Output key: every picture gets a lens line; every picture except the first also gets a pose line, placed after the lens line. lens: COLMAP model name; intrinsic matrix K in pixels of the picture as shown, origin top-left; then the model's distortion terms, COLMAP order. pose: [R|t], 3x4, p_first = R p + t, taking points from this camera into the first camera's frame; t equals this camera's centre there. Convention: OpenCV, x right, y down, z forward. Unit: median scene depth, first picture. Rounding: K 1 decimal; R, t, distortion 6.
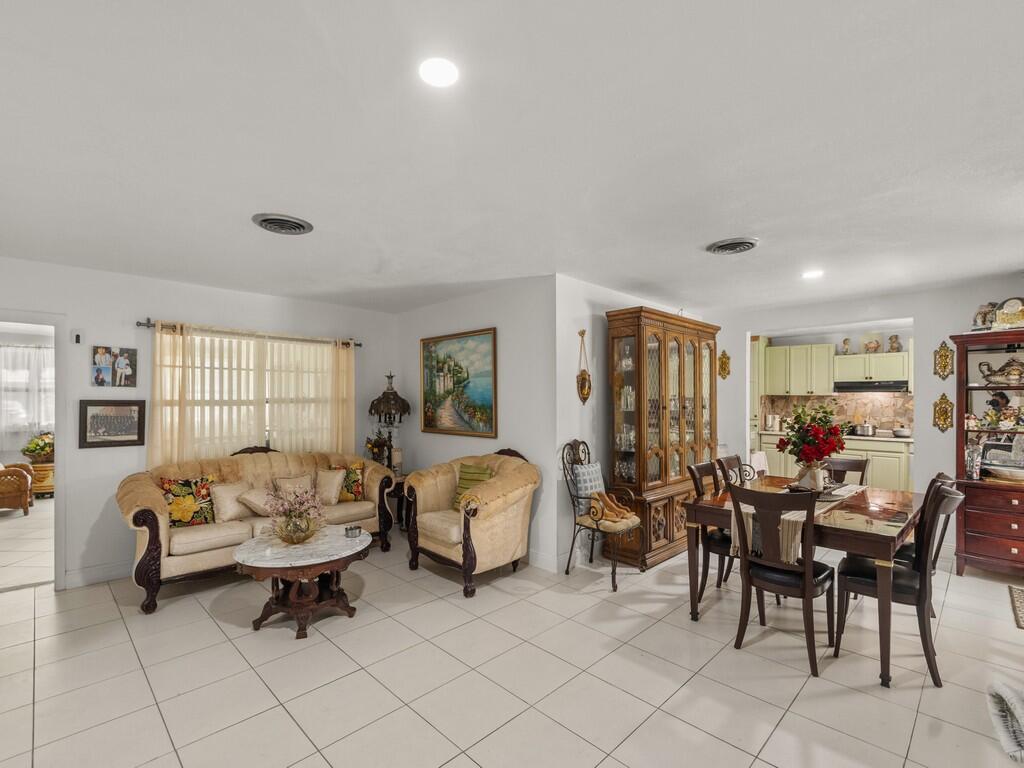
lens RADIAL K [[490.1, 0, 538.1], [0, 490.1, 399.3], [0, 0, 1]] dist [0.003290, -0.000565]
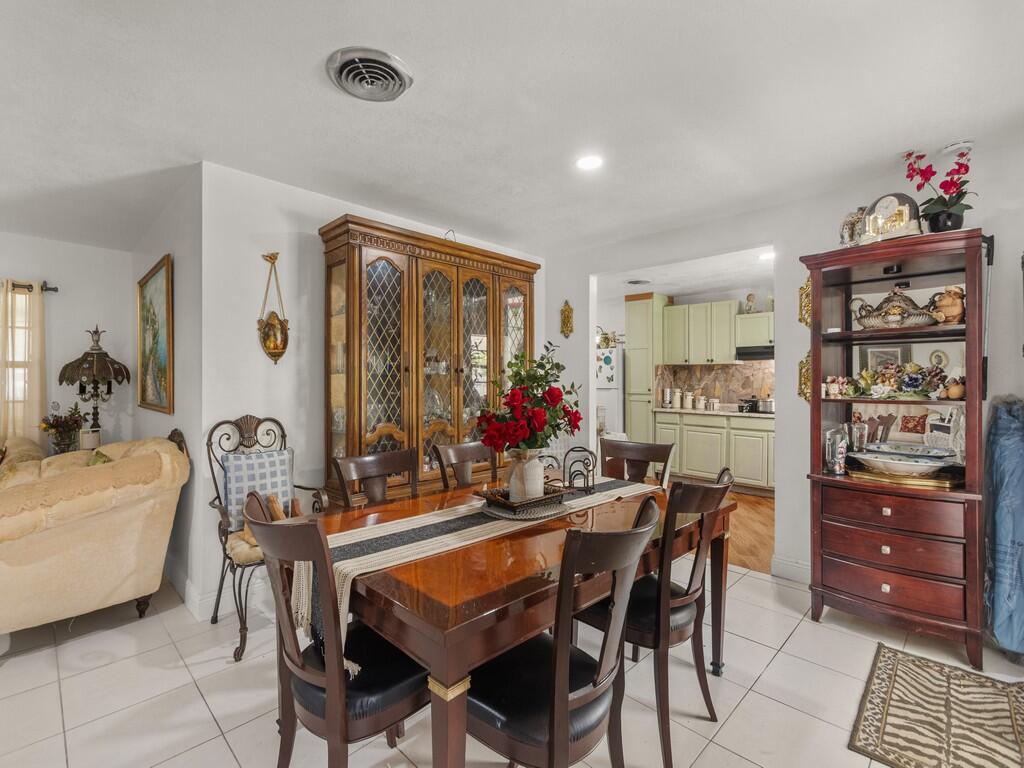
lens RADIAL K [[512.6, 0, 505.2], [0, 512.6, 374.5], [0, 0, 1]] dist [-0.008788, -0.001001]
pose [[0.999963, -0.000907, 0.008563, 0.439309], [0.000981, 0.999962, -0.008678, 0.035158], [-0.008555, 0.008687, 0.999926, 0.321047]]
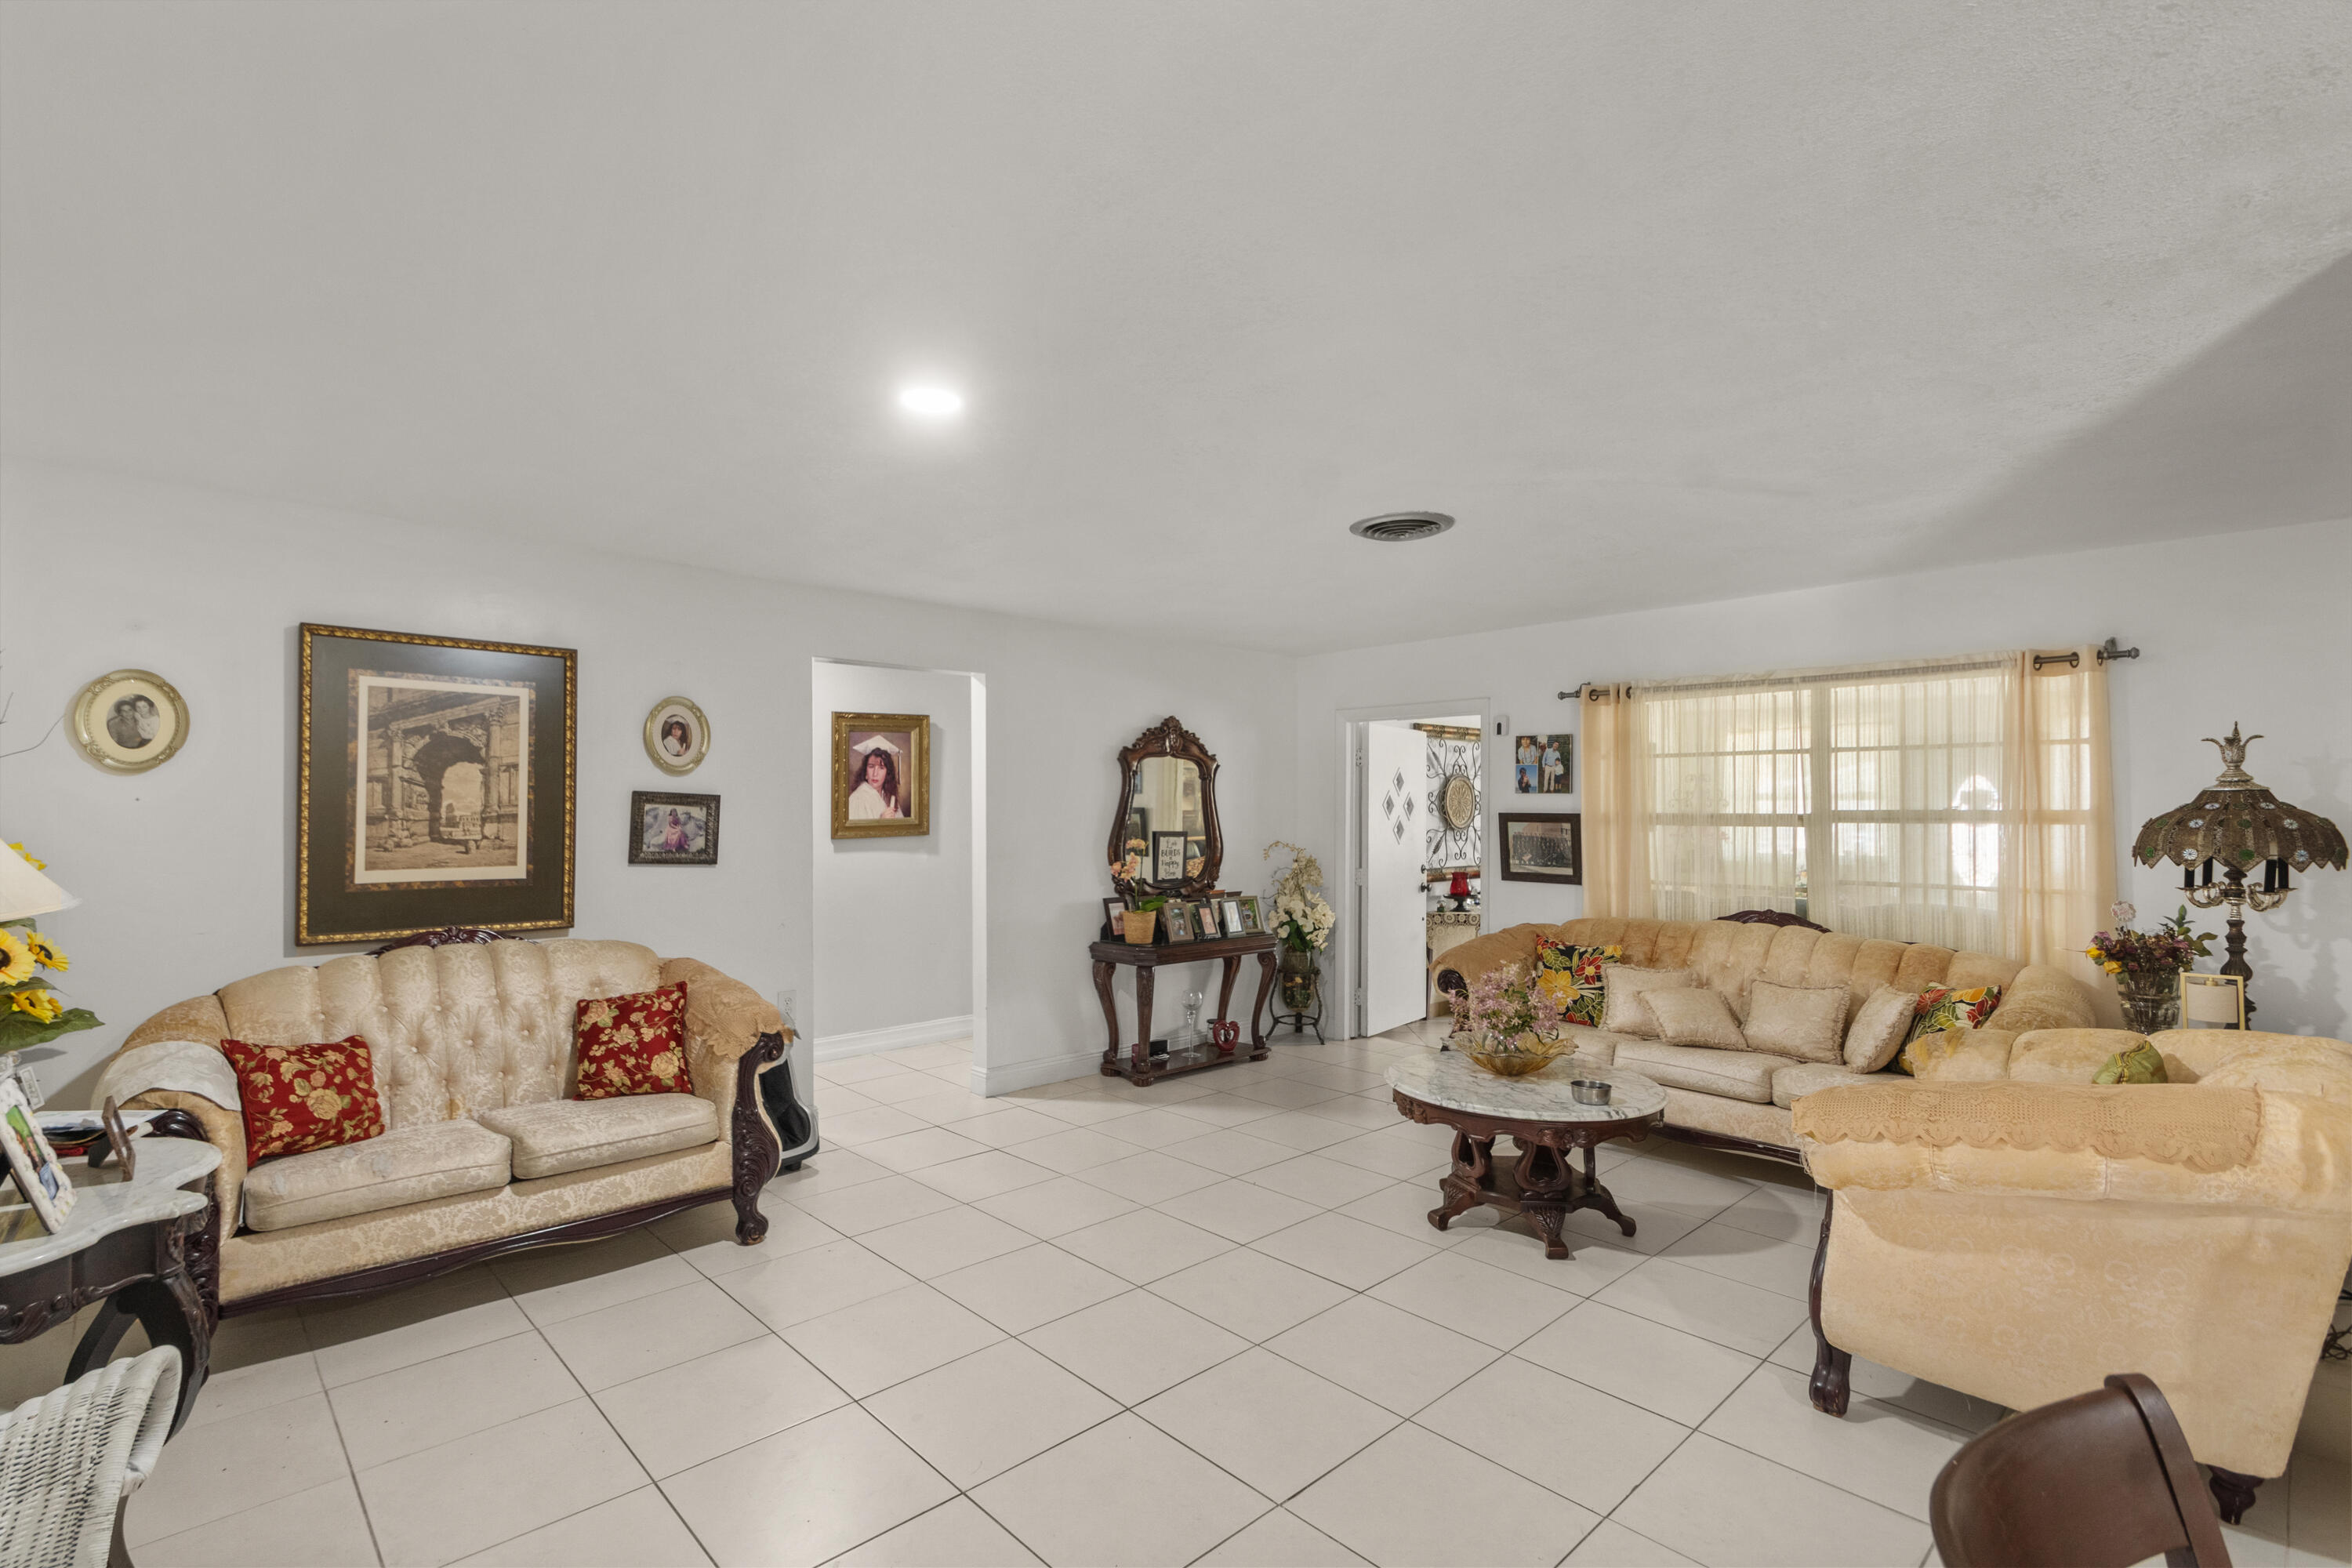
lens RADIAL K [[971.1, 0, 1153.4], [0, 971.1, 800.2], [0, 0, 1]] dist [0.002976, 0.000276]
pose [[-0.038294, -0.011278, -0.999203, 0.470079], [-0.003840, 0.999931, -0.011139, 0.000382], [0.999259, 0.003410, -0.038335, 0.498346]]
